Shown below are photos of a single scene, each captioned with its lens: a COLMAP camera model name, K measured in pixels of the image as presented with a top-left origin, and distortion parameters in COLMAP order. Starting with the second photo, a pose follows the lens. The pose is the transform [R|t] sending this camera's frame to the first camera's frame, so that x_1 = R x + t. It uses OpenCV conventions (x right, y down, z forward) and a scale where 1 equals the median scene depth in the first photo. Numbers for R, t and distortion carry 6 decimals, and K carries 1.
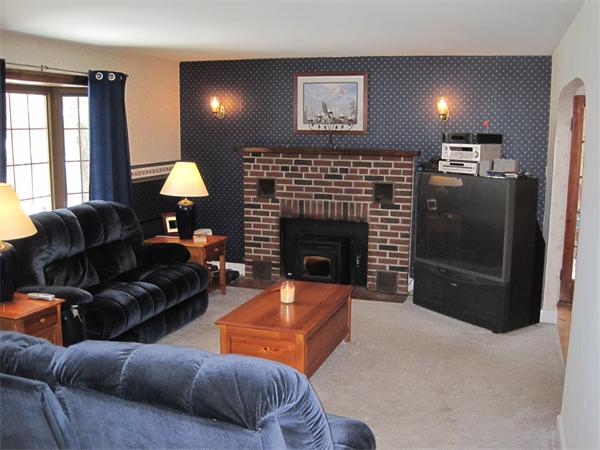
lens RADIAL K [[627.2, 0, 313.9], [0, 627.2, 225.6], [0, 0, 1]] dist [-0.123954, 0.042873]
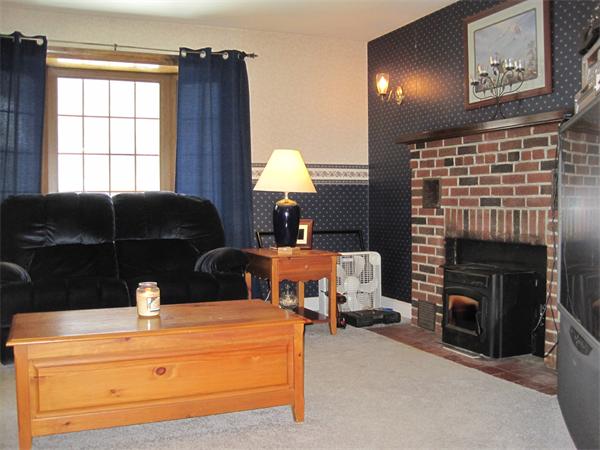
lens RADIAL K [[627.2, 0, 313.9], [0, 627.2, 225.6], [0, 0, 1]] dist [-0.123954, 0.042873]
pose [[0.678316, 0.013089, -0.734654, 0.350310], [-0.106325, 0.991066, -0.080513, 0.044754], [0.727037, 0.132725, 0.673648, 0.471357]]
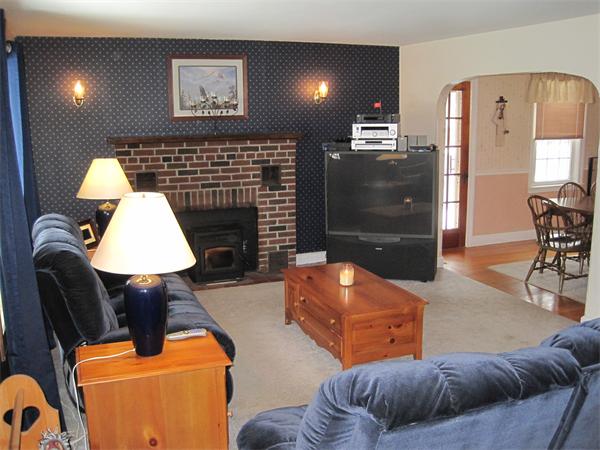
lens RADIAL K [[627.2, 0, 313.9], [0, 627.2, 225.6], [0, 0, 1]] dist [-0.123954, 0.042873]
pose [[0.761071, -0.136833, 0.634073, -0.484779], [0.119105, 0.990357, 0.070758, -0.034587], [-0.637640, 0.021670, 0.770029, 0.167111]]
